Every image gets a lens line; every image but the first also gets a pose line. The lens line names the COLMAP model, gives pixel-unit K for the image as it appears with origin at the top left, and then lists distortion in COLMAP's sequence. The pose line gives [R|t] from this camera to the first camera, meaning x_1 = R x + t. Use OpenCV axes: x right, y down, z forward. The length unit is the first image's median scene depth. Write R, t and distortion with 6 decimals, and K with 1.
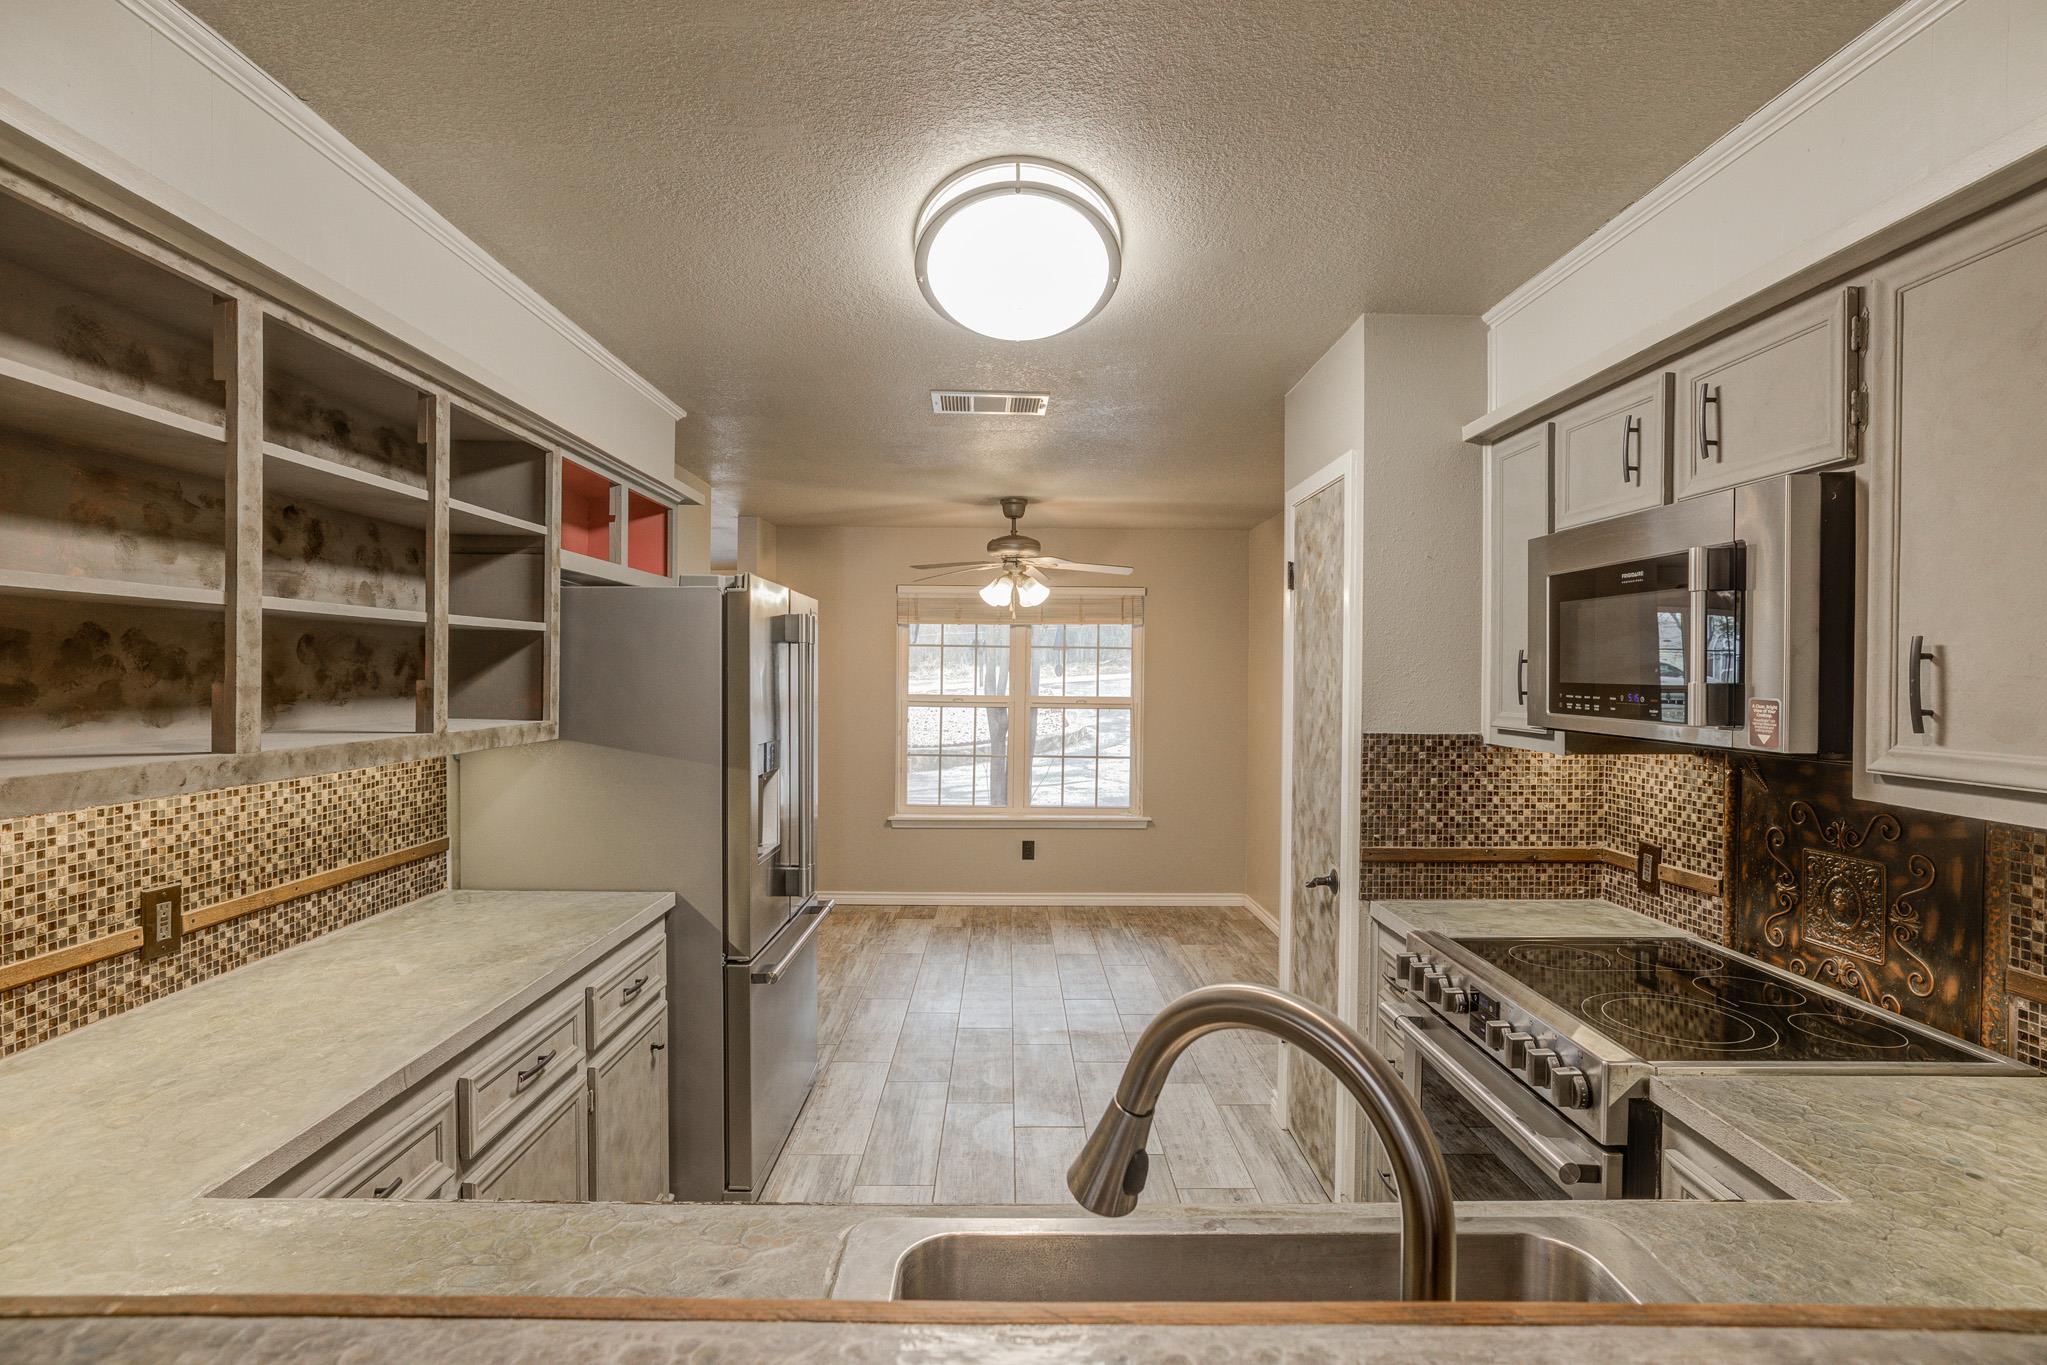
lens RADIAL K [[990.2, 0, 1024.4], [0, 990.2, 679.7], [0, 0, 1]] dist [0.005315, 0.000686]
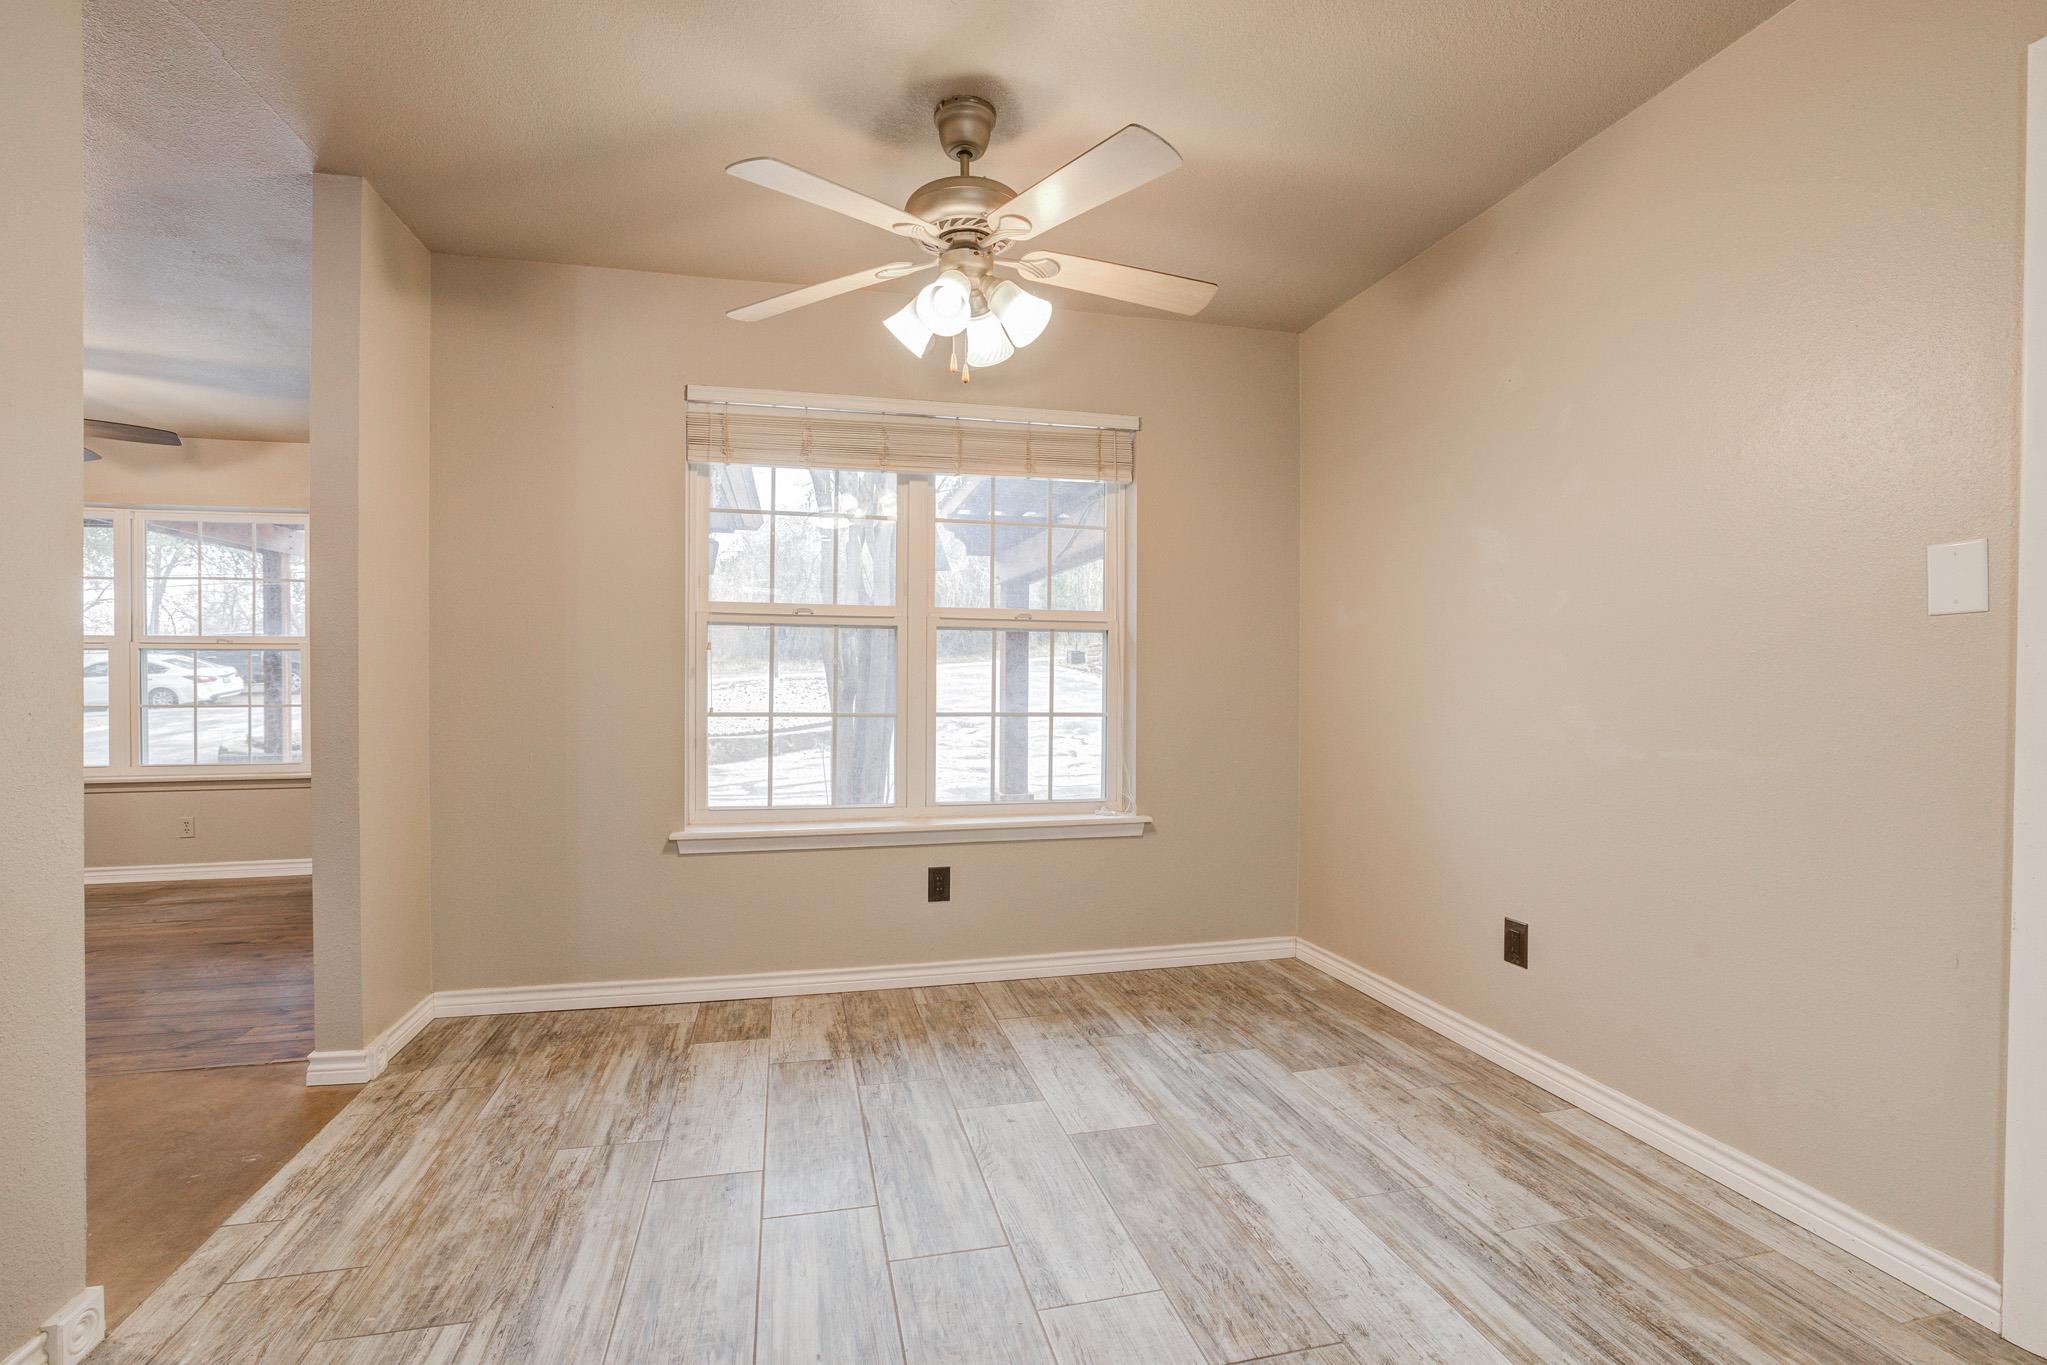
lens RADIAL K [[868.2, 0, 980.3], [0, 868.2, 692.5], [0, 0, 1]] dist [-0.040771, 0.011156]
pose [[0.979931, -0.007867, 0.199184, -0.068899], [0.006814, 0.999959, 0.005973, 0.063896], [-0.199222, -0.004496, 0.979944, 0.530066]]
